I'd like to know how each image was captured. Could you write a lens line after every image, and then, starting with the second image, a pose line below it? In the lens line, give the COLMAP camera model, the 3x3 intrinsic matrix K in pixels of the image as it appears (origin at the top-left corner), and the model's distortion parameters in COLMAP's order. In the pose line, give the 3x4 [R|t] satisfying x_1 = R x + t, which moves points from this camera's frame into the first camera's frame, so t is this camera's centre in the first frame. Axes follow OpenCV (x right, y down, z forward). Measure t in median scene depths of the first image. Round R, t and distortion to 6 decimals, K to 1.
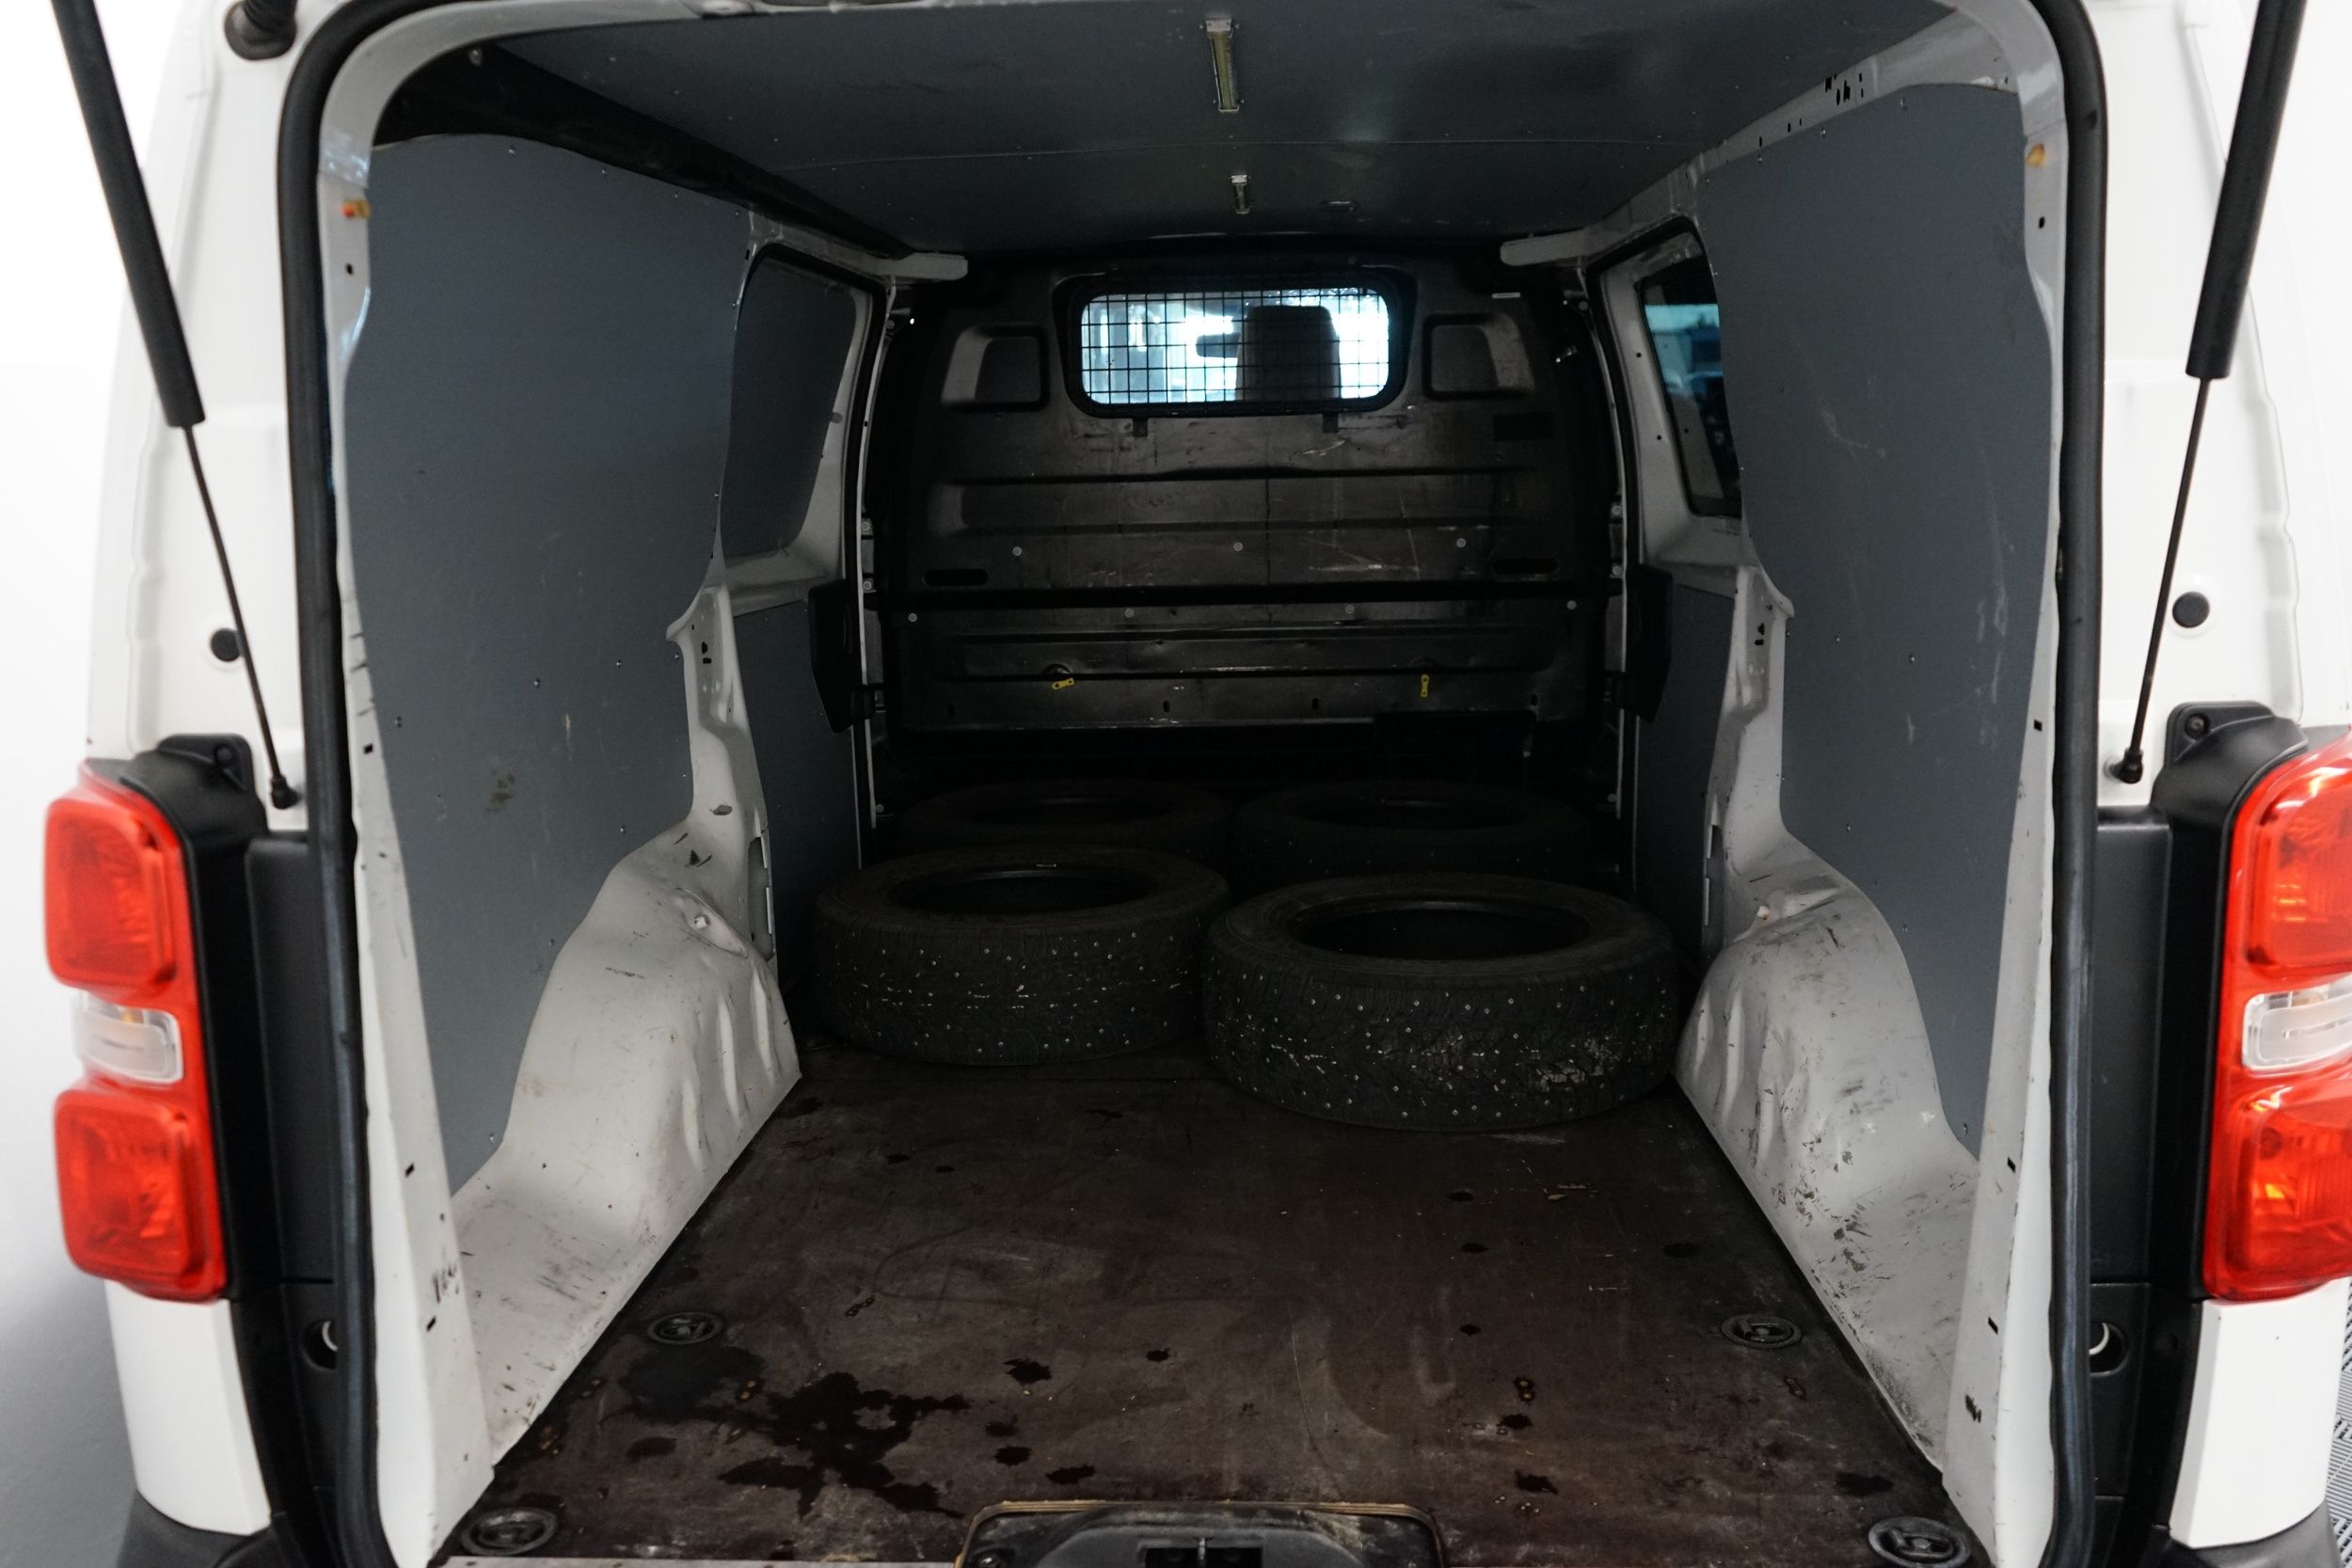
lens RADIAL K [[1921.3, 0, 1176.0], [0, 1921.3, 784.0], [0, 0, 1]] dist [-0.008413, -0.002670]
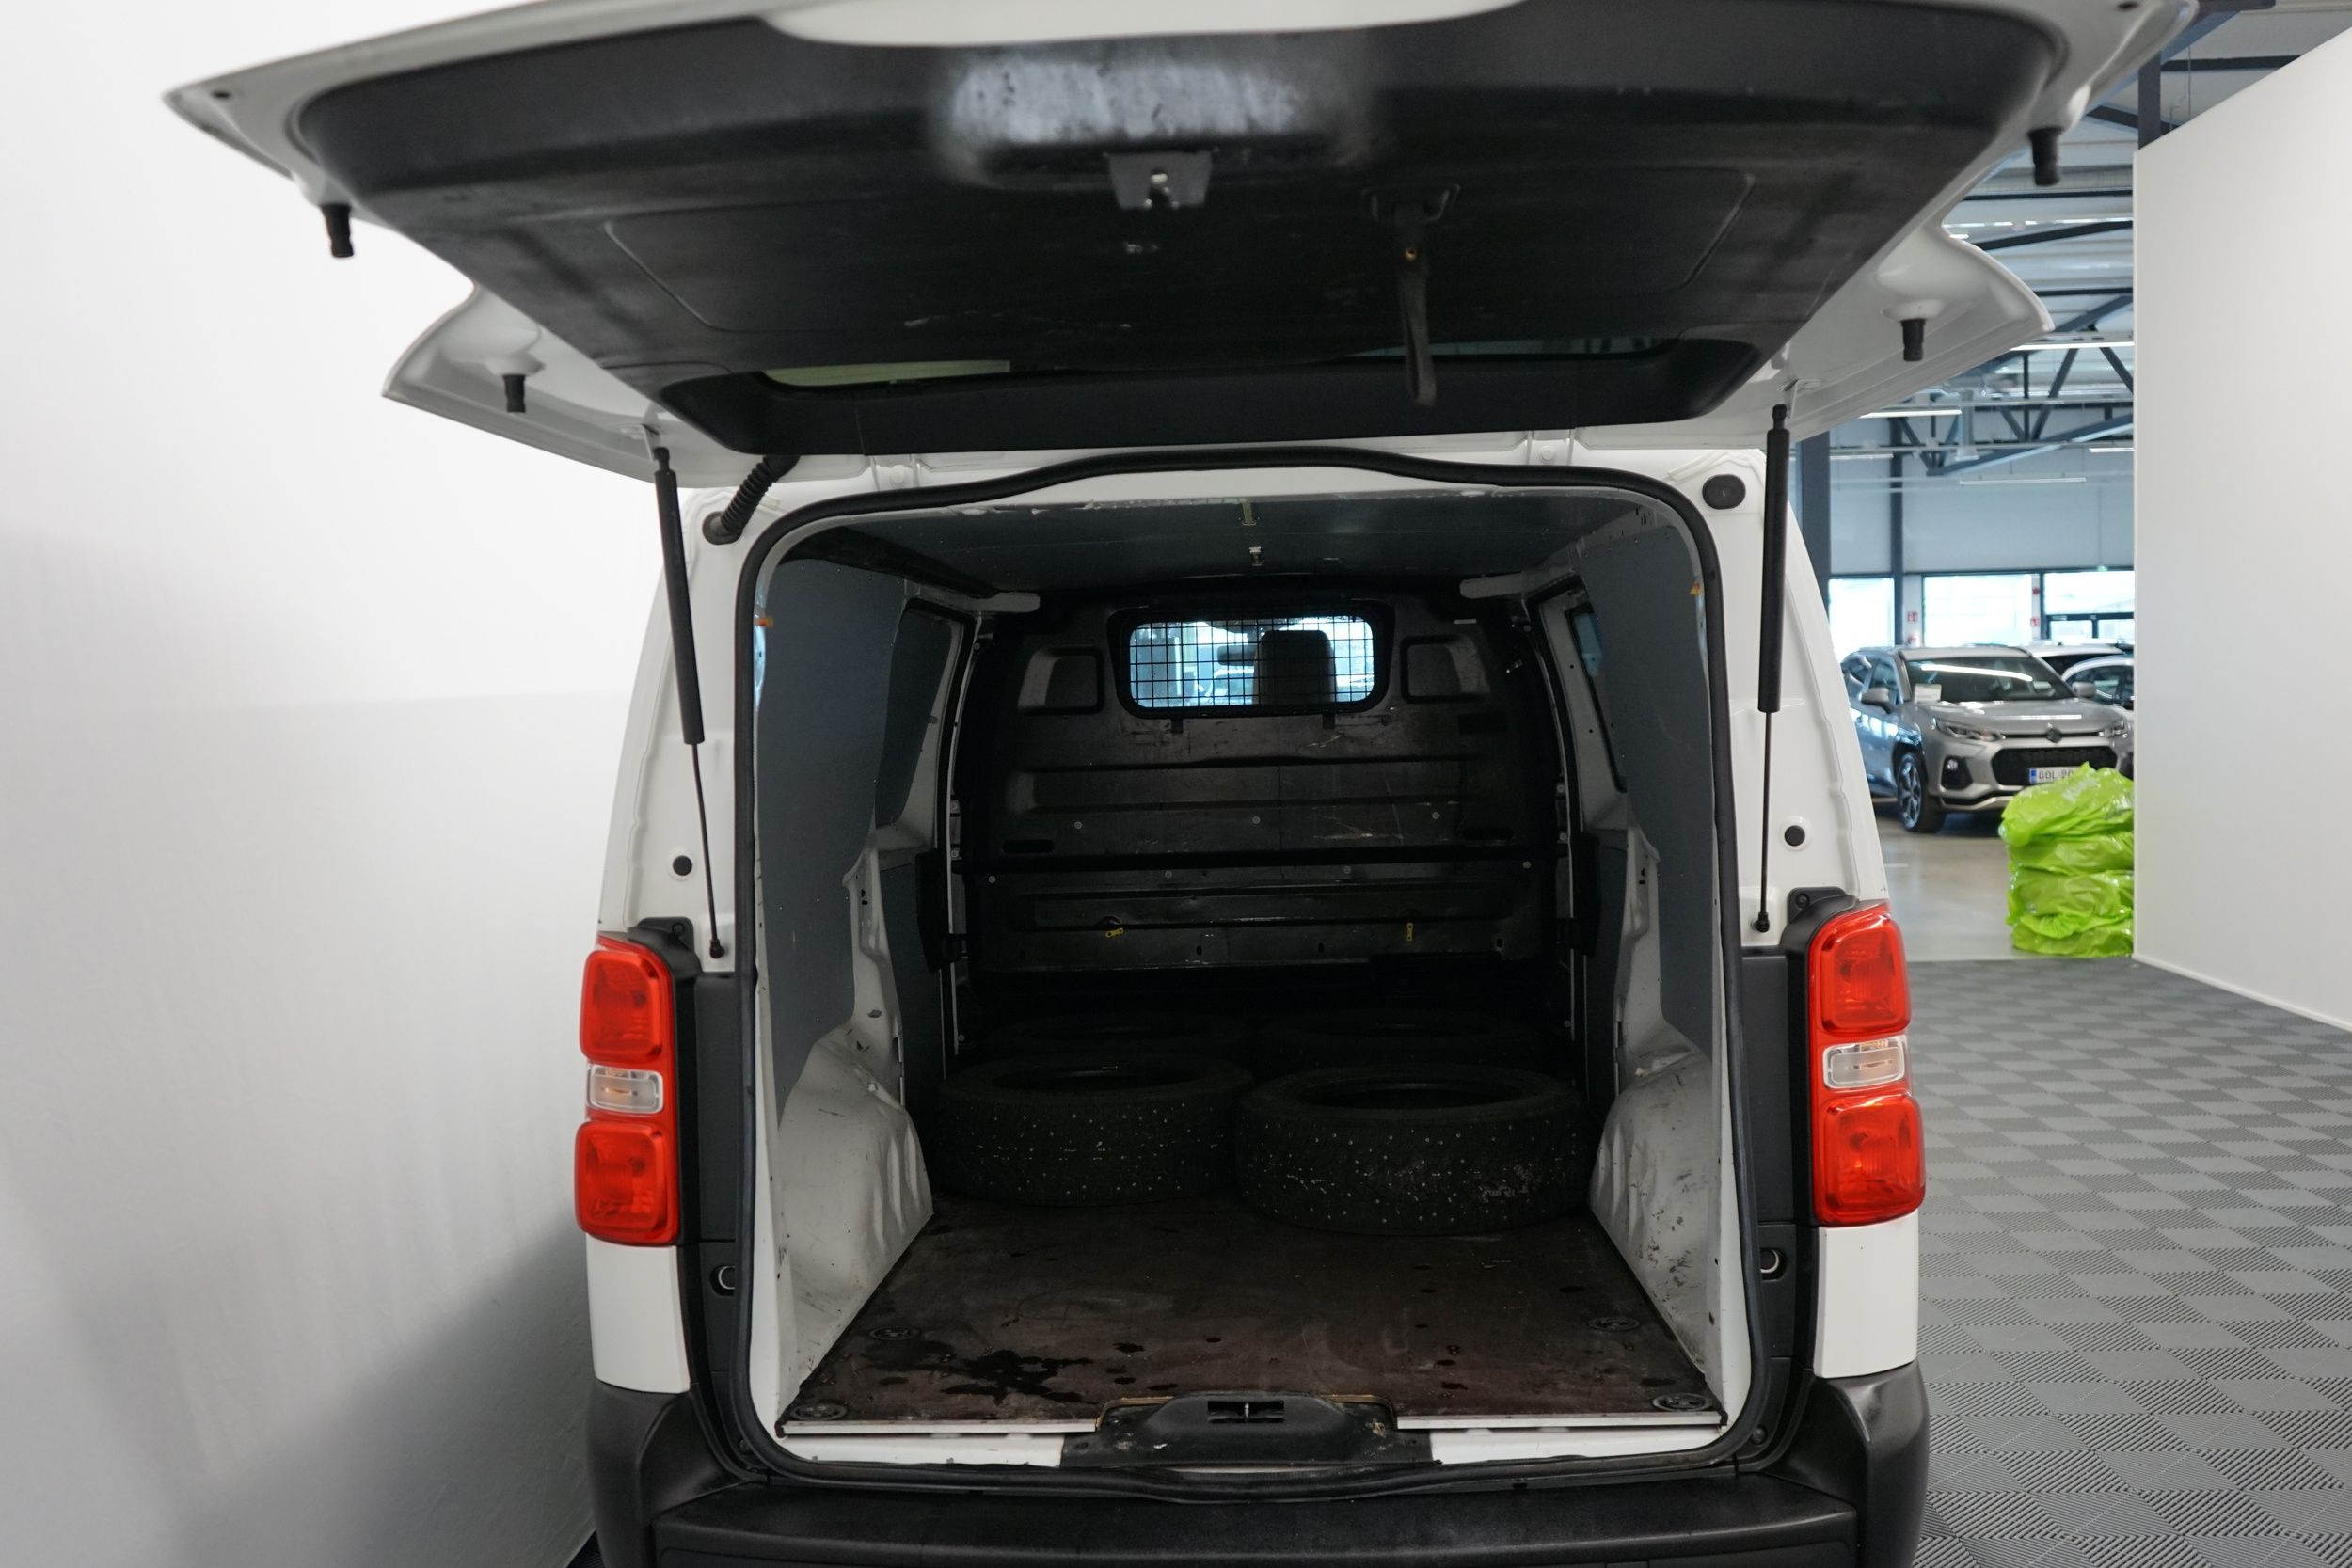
lens RADIAL K [[2095.6, 0, 1176.0], [0, 2095.6, 784.0], [0, 0, 1]] dist [-0.003048, -0.000654]
pose [[0.999968, -0.007329, -0.003179, -0.023756], [0.006779, 0.988995, -0.147793, 0.083972], [0.004227, 0.147766, 0.989013, -0.541262]]
